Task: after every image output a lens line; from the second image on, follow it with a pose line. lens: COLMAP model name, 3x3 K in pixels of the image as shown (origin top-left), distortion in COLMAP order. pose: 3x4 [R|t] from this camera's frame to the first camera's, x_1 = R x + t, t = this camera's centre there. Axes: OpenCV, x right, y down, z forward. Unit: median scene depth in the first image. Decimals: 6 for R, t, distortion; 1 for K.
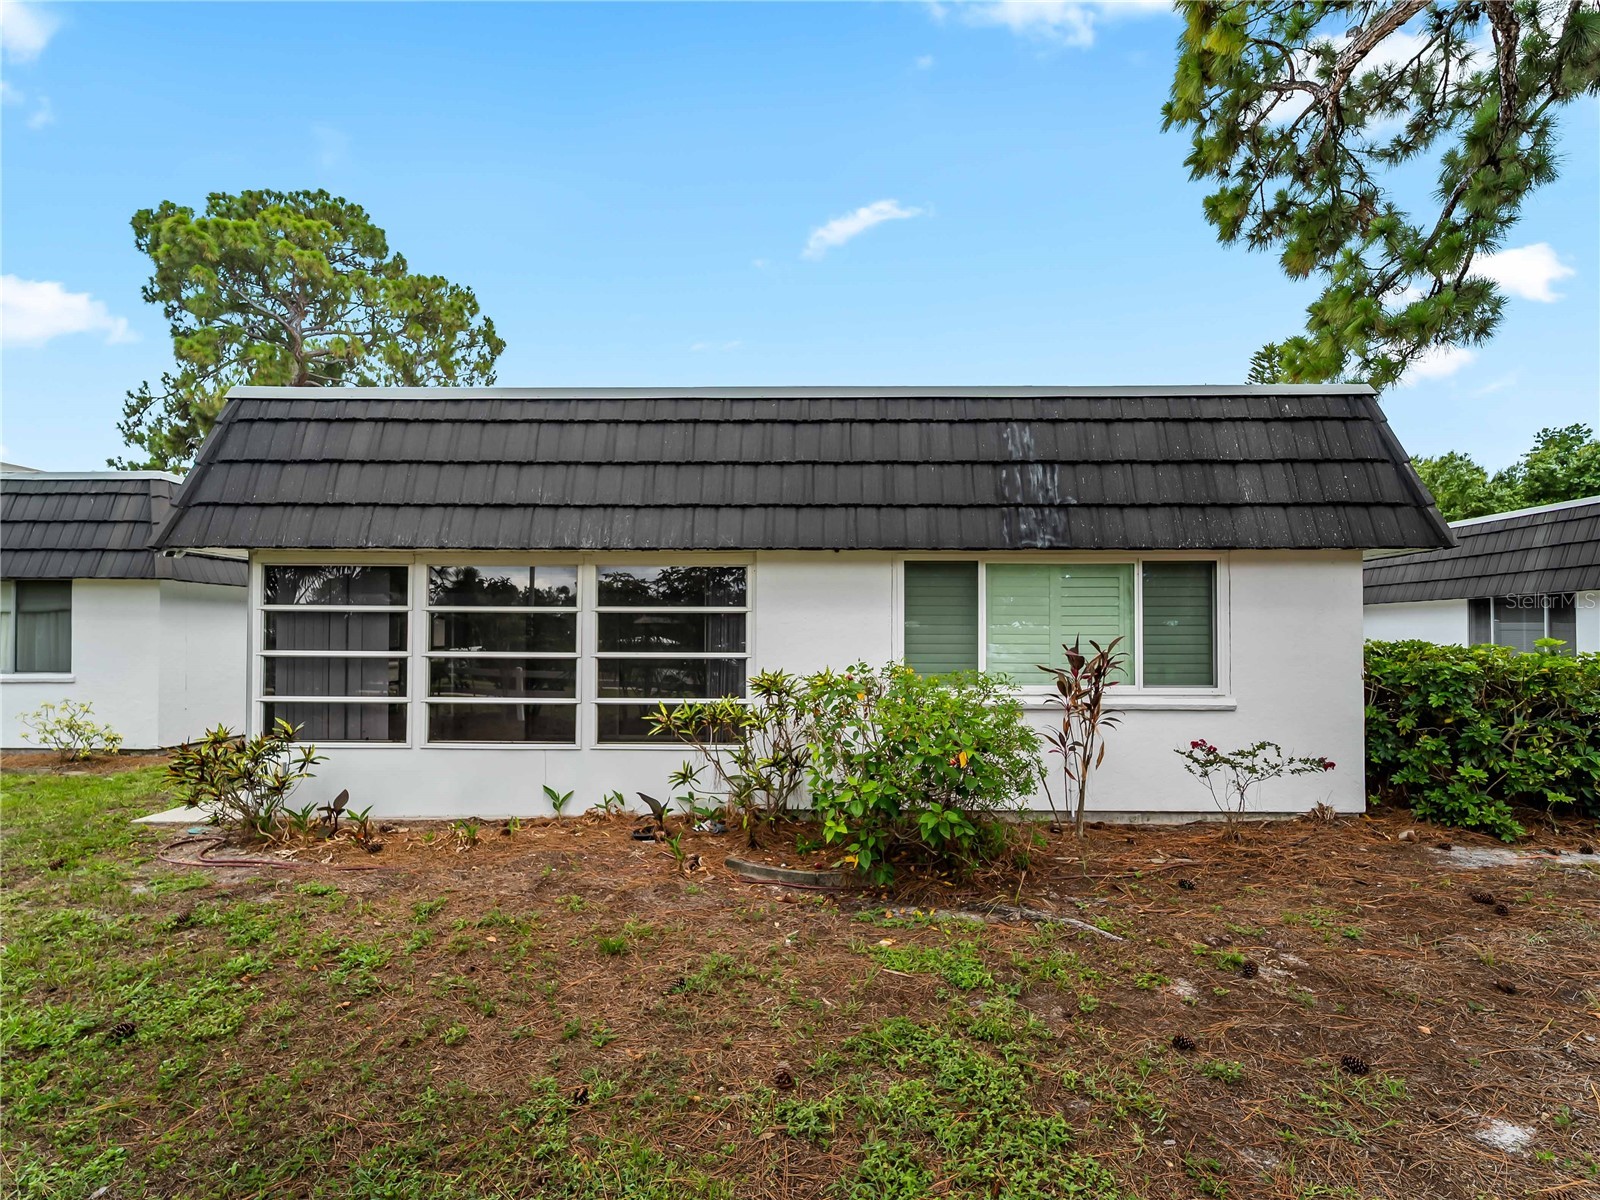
lens RADIAL K [[721.9, 0, 806.5], [0, 721.9, 610.1], [0, 0, 1]] dist [-0.002147, -0.000958]
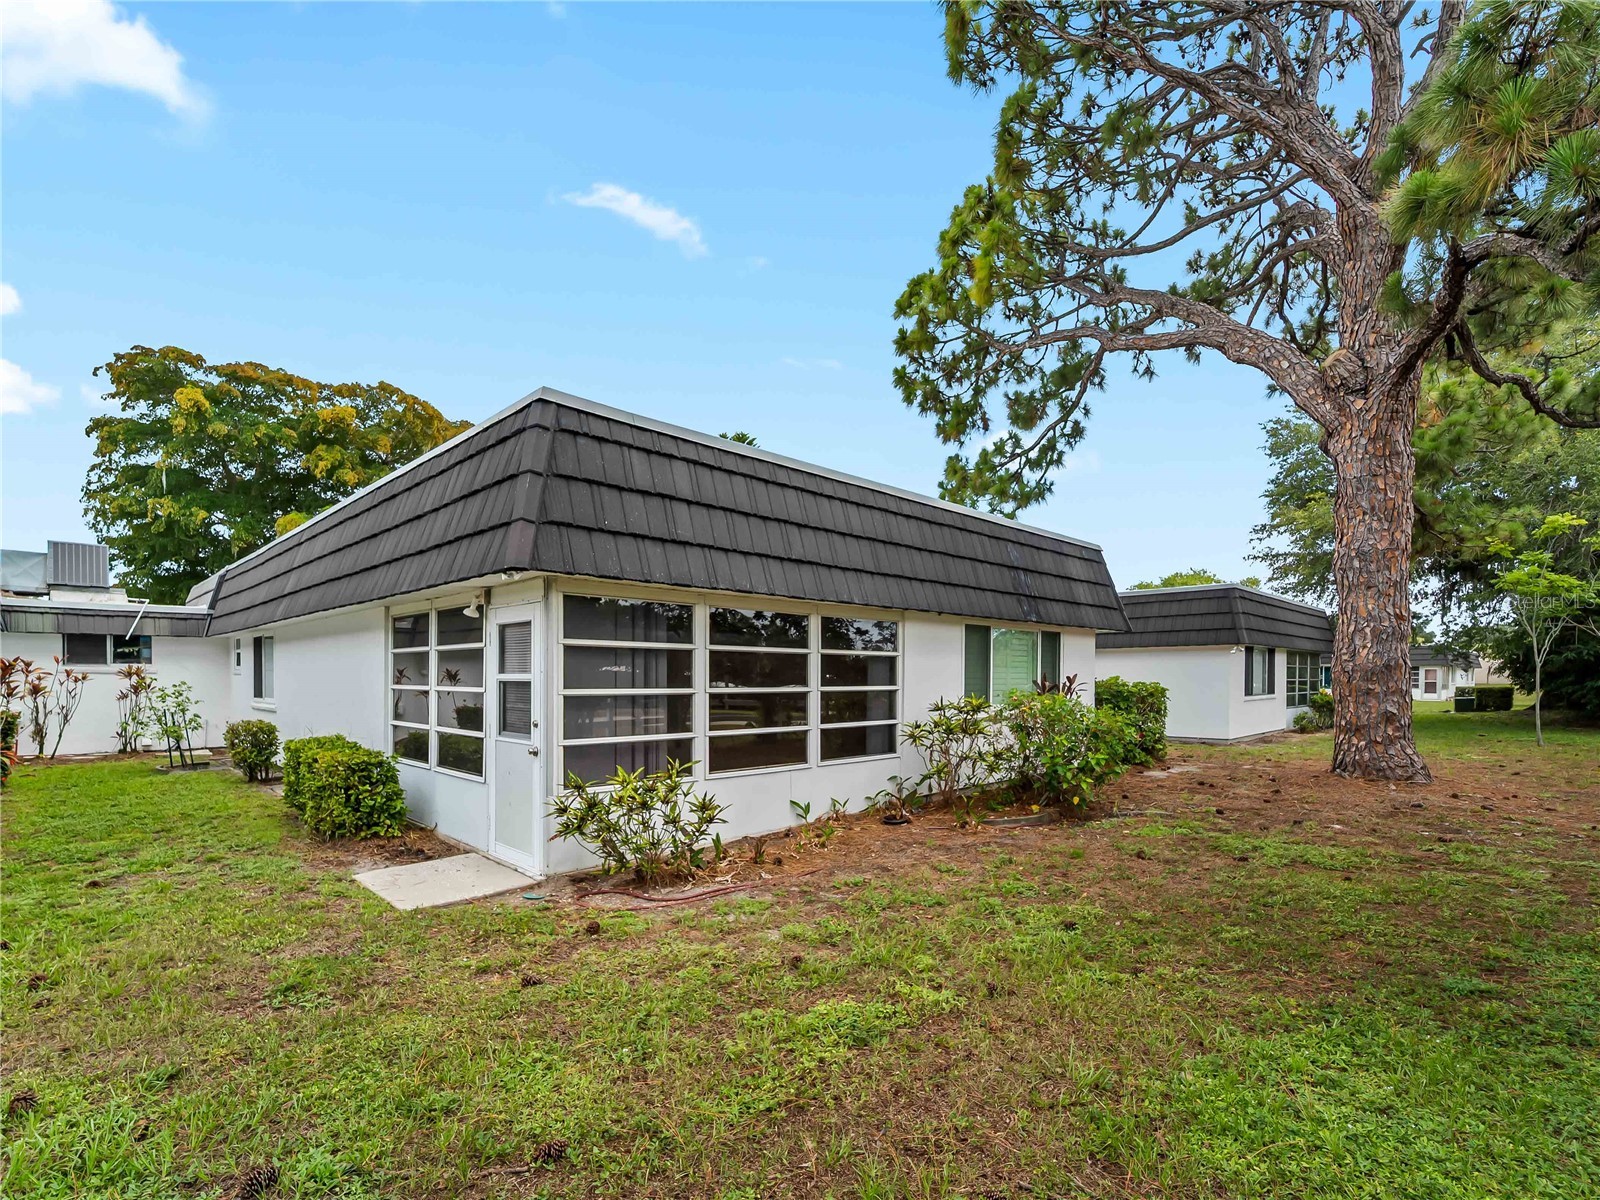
lens RADIAL K [[748.0, 0, 797.7], [0, 748.0, 664.1], [0, 0, 1]] dist [-0.000840, -0.000219]
pose [[0.709273, 0.010043, 0.704863, -1.210431], [-0.024405, 0.999649, 0.010314, 0.008406], [-0.704512, -0.024518, 0.709269, 0.135275]]
